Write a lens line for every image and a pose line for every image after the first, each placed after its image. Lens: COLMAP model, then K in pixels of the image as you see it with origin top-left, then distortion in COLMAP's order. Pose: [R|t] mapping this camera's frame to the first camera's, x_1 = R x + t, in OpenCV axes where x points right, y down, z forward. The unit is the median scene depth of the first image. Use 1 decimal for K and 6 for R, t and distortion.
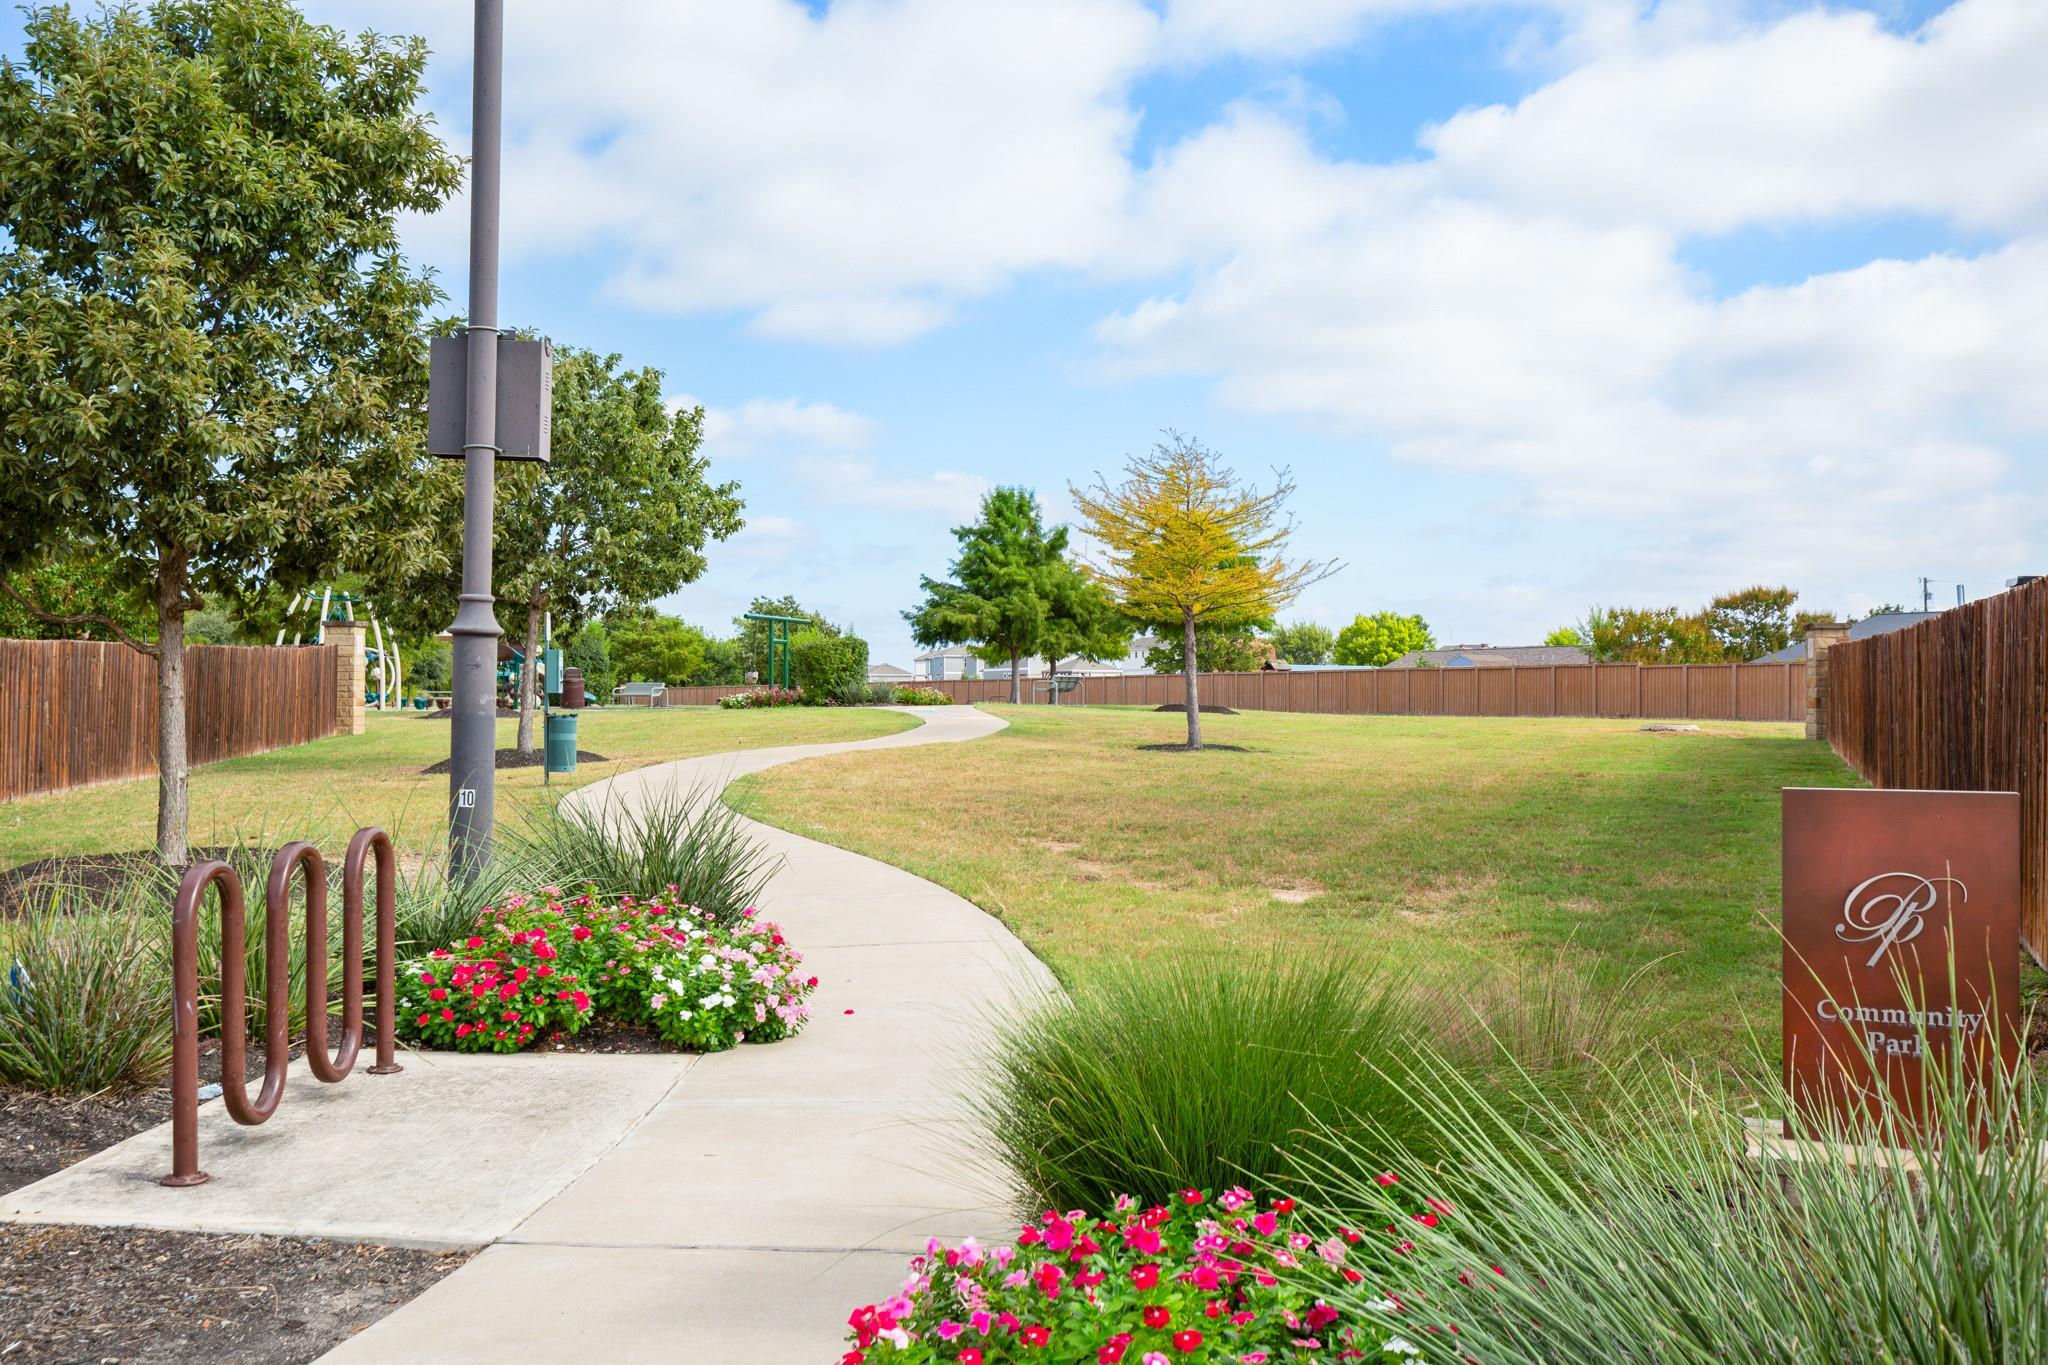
lens RADIAL K [[1976.7, 0, 1024.0], [0, 1976.7, 682.5], [0, 0, 1]] dist [0.062210, -0.012190]
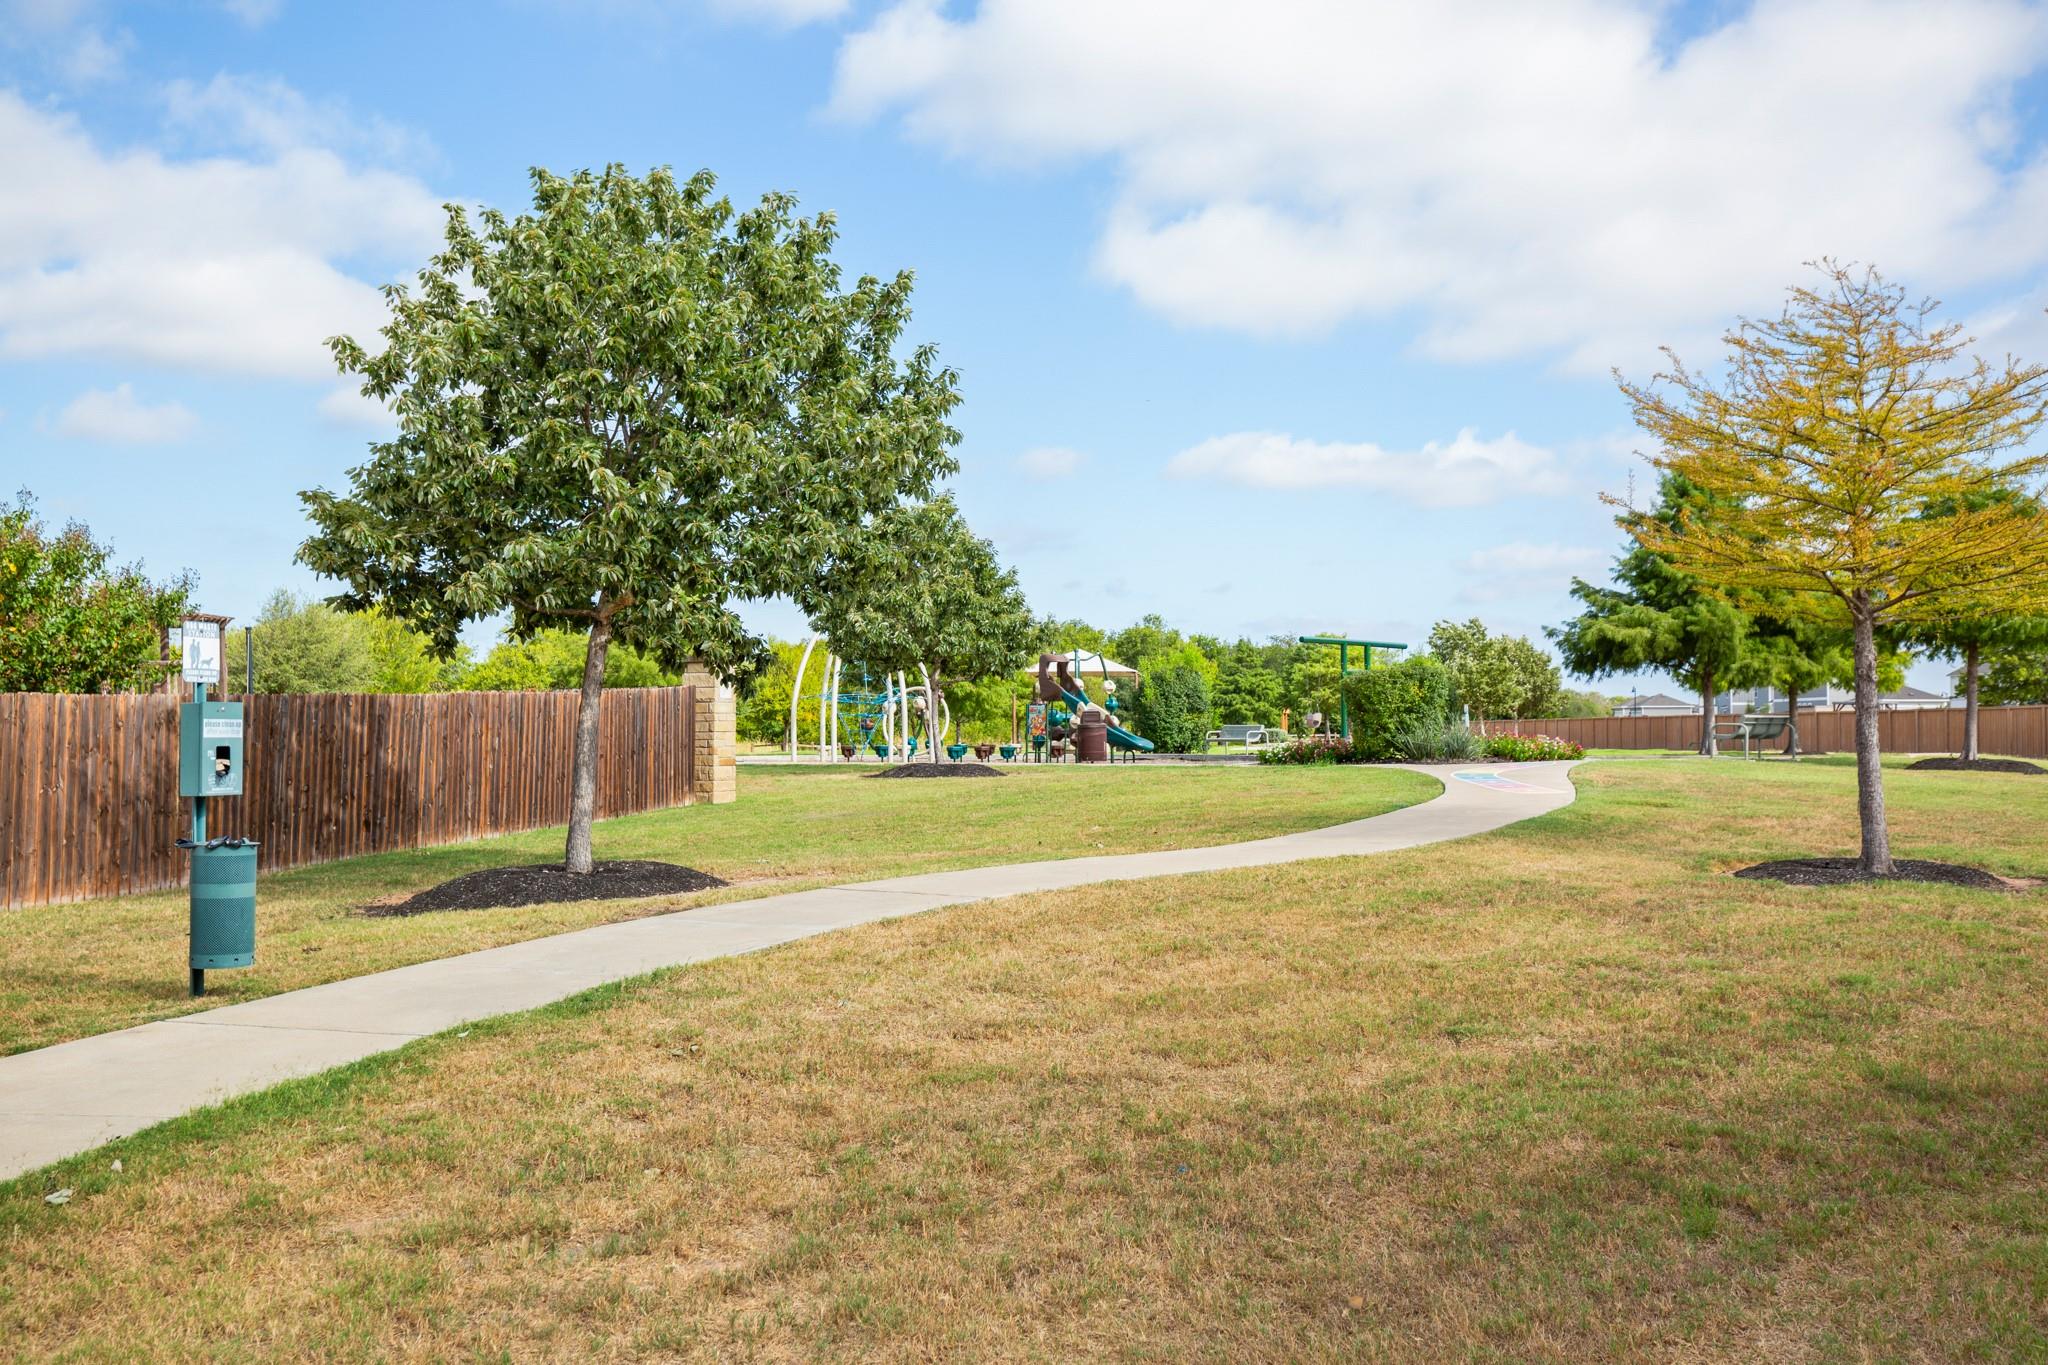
lens RADIAL K [[1976.7, 0, 1024.0], [0, 1976.7, 682.5], [0, 0, 1]] dist [0.062210, -0.012190]
pose [[0.923123, -0.012701, -0.384296, 0.056729], [0.006457, 0.999825, -0.017533, -0.005389], [0.384451, 0.013703, 0.923044, 0.302880]]
